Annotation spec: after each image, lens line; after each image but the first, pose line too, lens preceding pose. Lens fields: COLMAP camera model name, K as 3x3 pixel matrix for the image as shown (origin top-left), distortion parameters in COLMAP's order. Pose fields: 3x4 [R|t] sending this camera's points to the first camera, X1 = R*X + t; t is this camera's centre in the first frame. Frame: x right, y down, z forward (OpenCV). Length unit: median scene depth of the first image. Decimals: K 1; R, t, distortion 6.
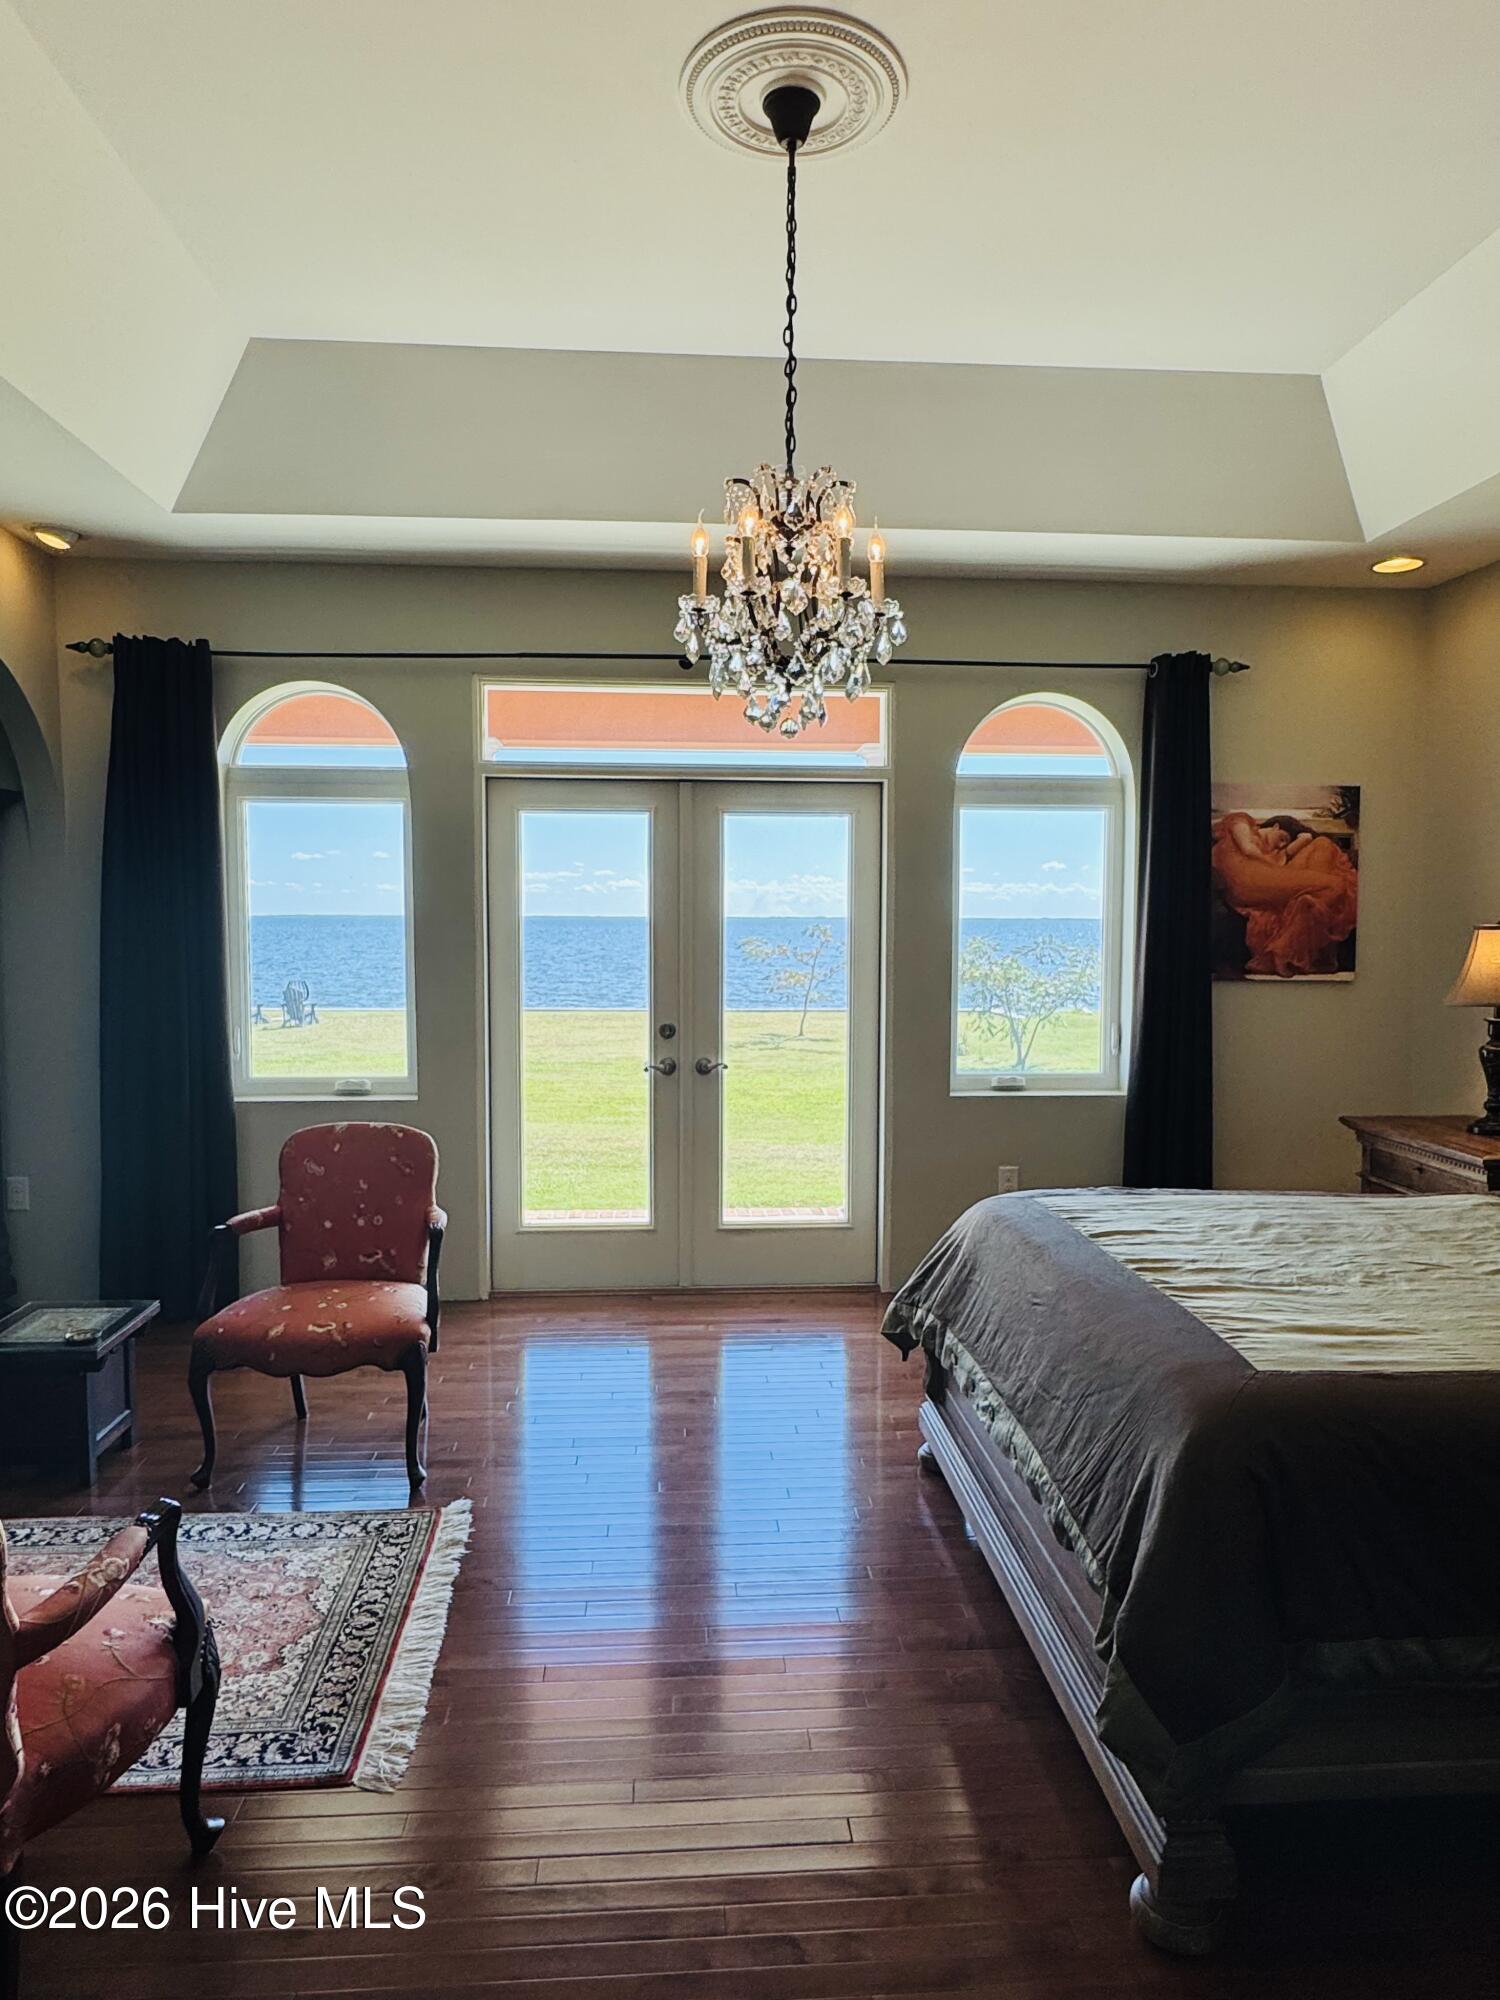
lens RADIAL K [[1270.0, 0, 750.3], [0, 1270.0, 998.4], [0, 0, 1]] dist [-0.003689, 0.003733]
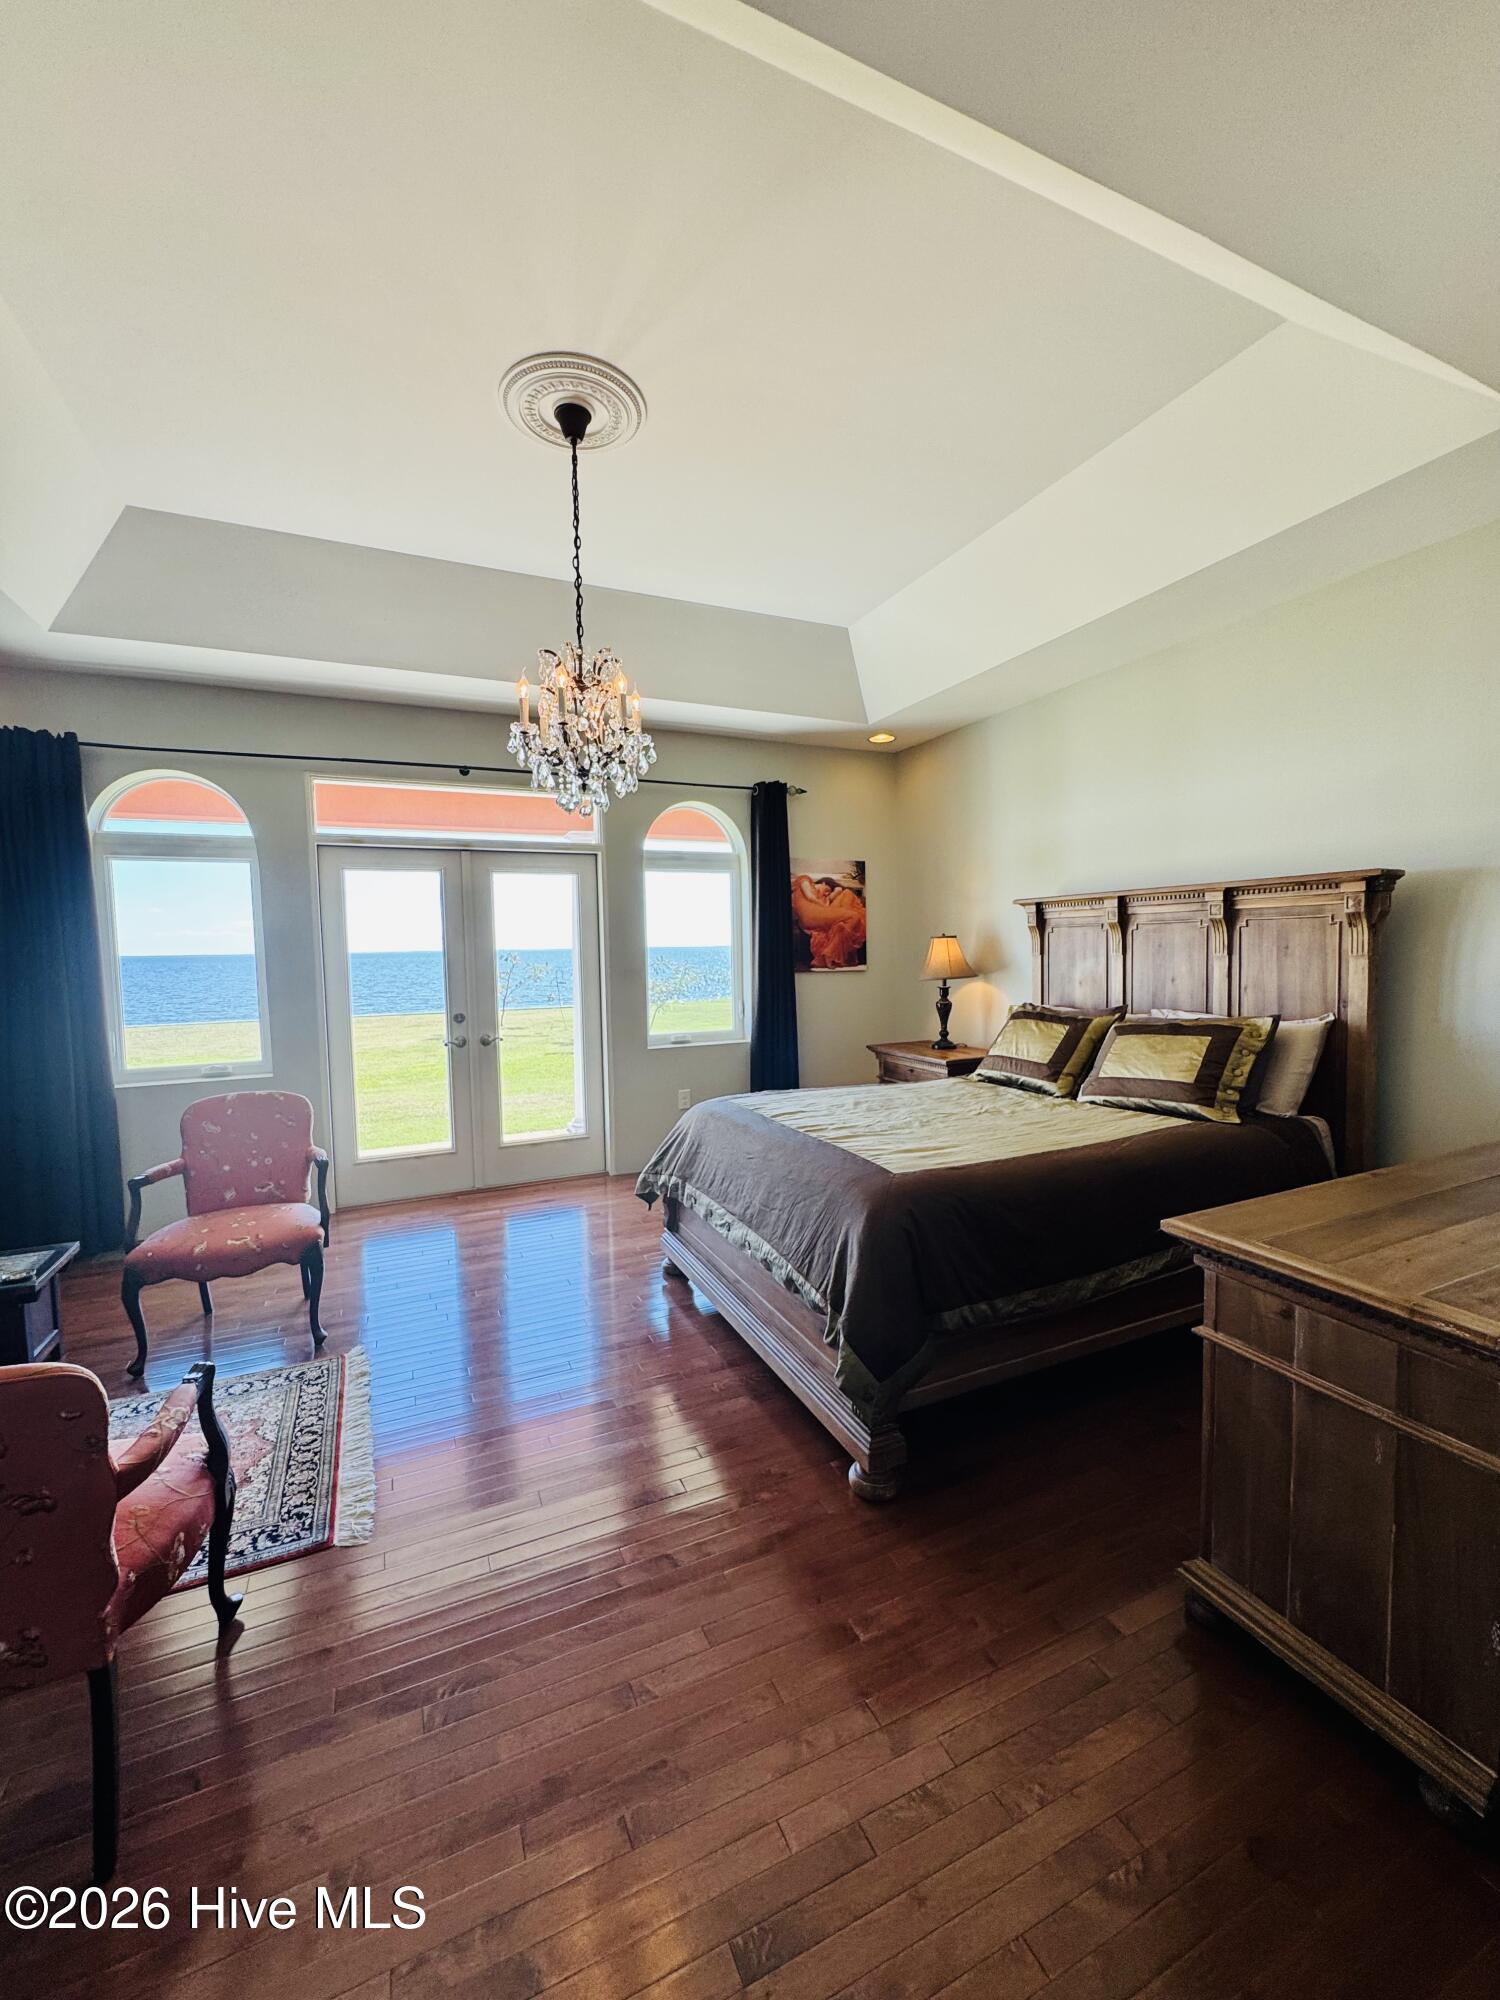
lens RADIAL K [[799.2, 0, 750.6], [0, 799.2, 998.3], [0, 0, 1]] dist [-0.003107, -0.000097]
pose [[0.936550, -0.043113, 0.347872, -0.105308], [0.043122, 0.999040, 0.007719, 0.015198], [-0.347871, 0.007772, 0.937510, 0.000851]]
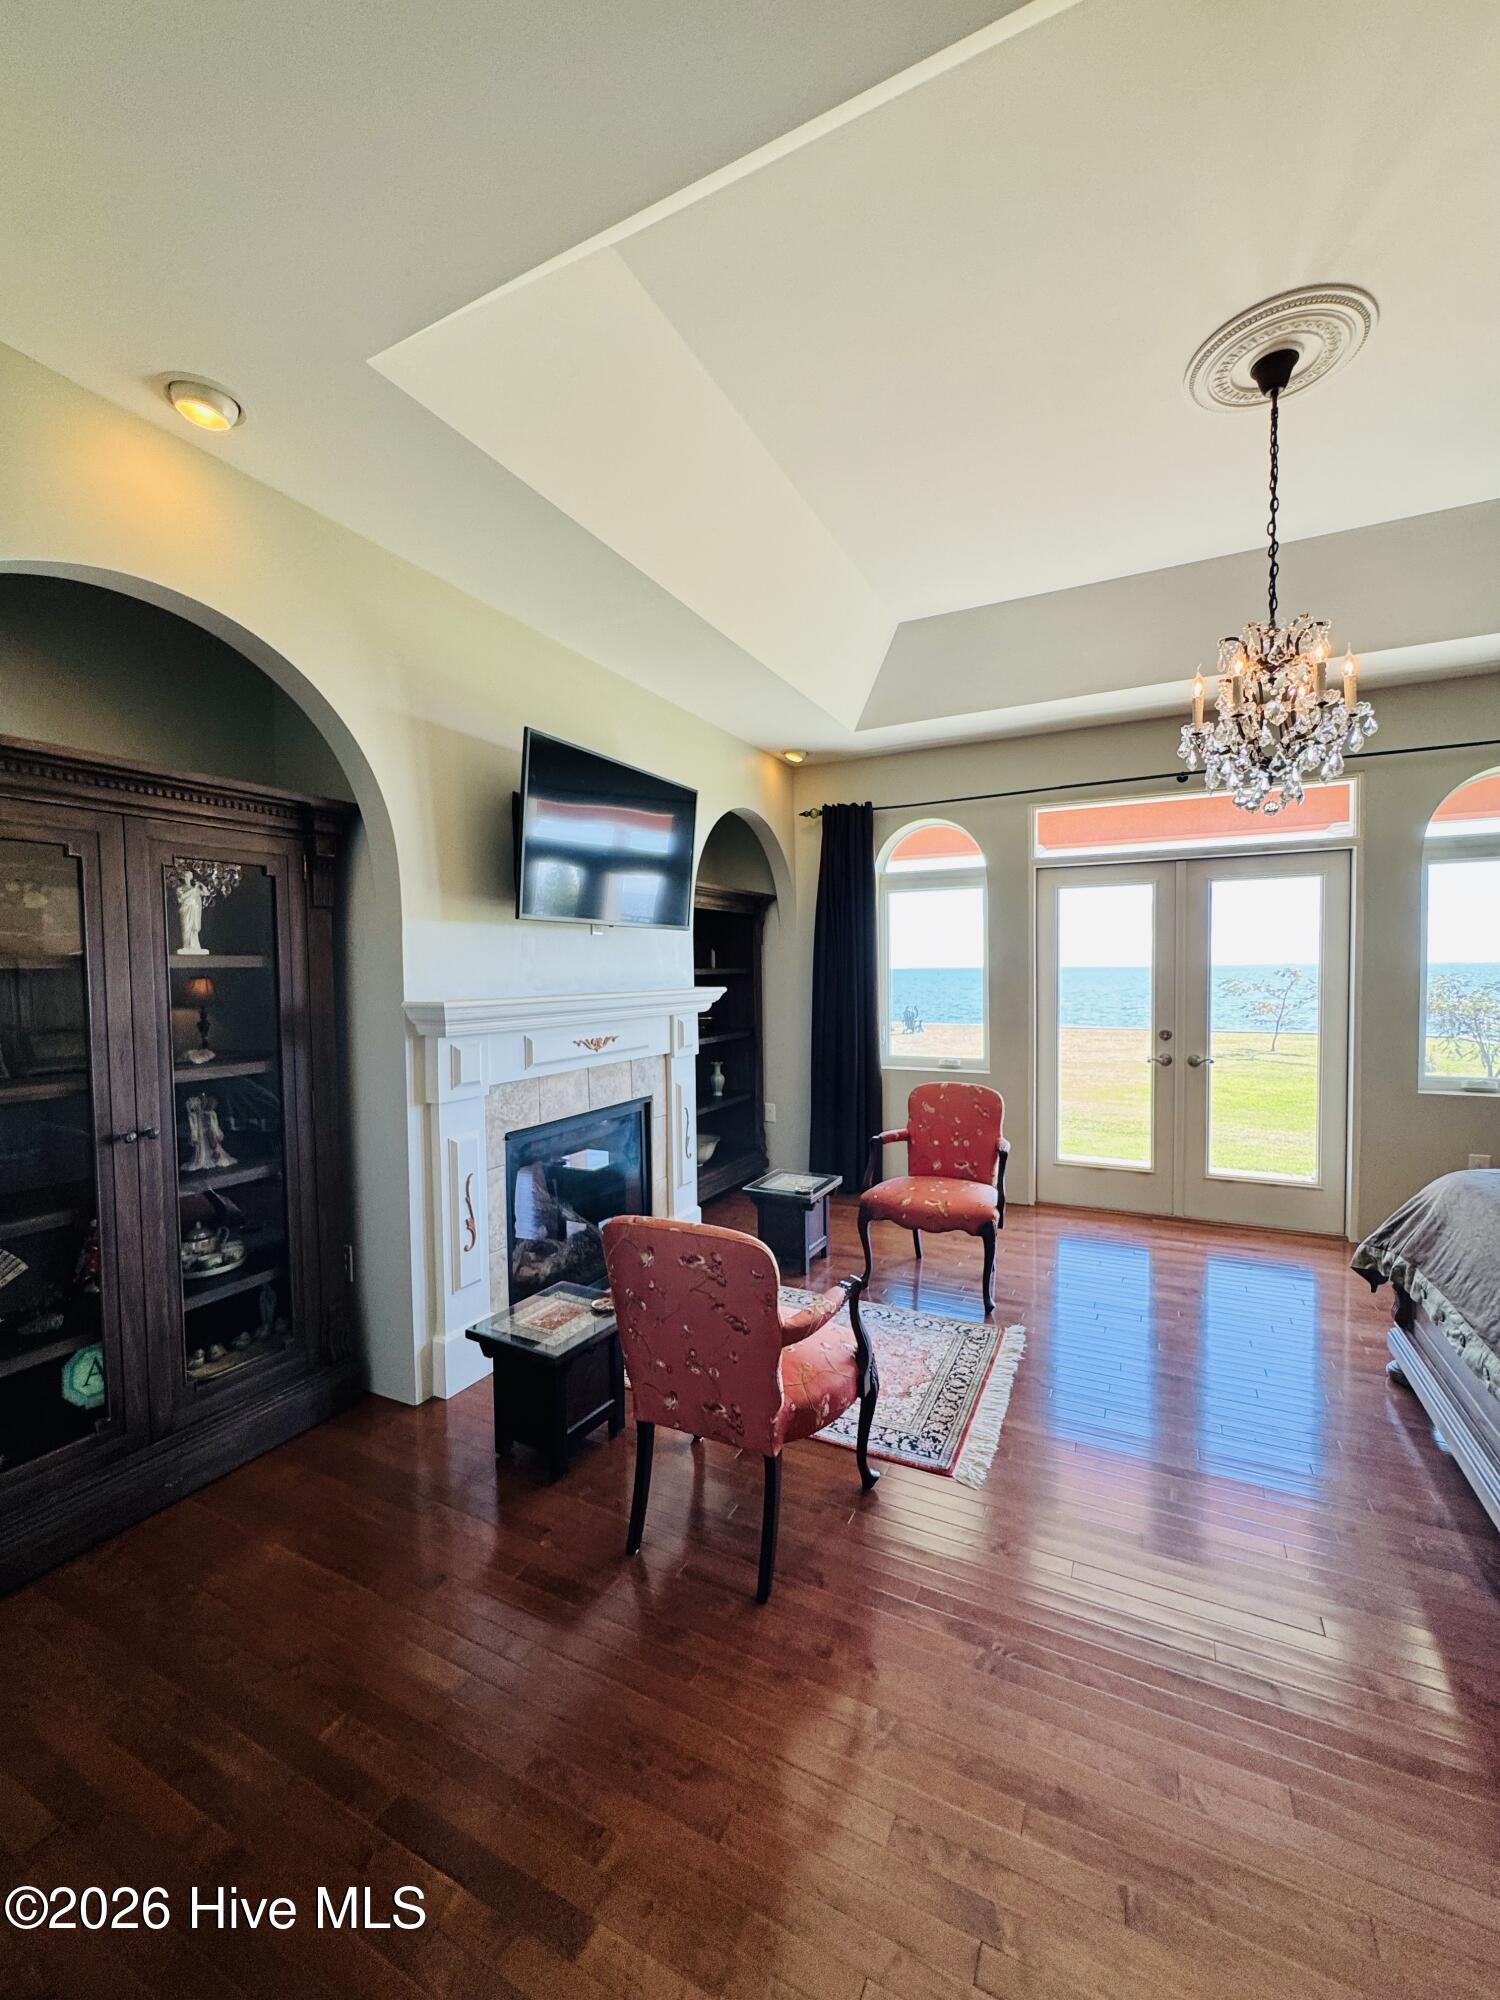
lens RADIAL K [[799.2, 0, 753.1], [0, 799.2, 999.2], [0, 0, 1]] dist [-0.003107, -0.000097]
pose [[0.859042, 0.005510, -0.511876, -0.006407], [-0.018249, 0.999636, -0.019865, 0.017572], [0.511580, 0.026407, 0.858830, -0.022515]]
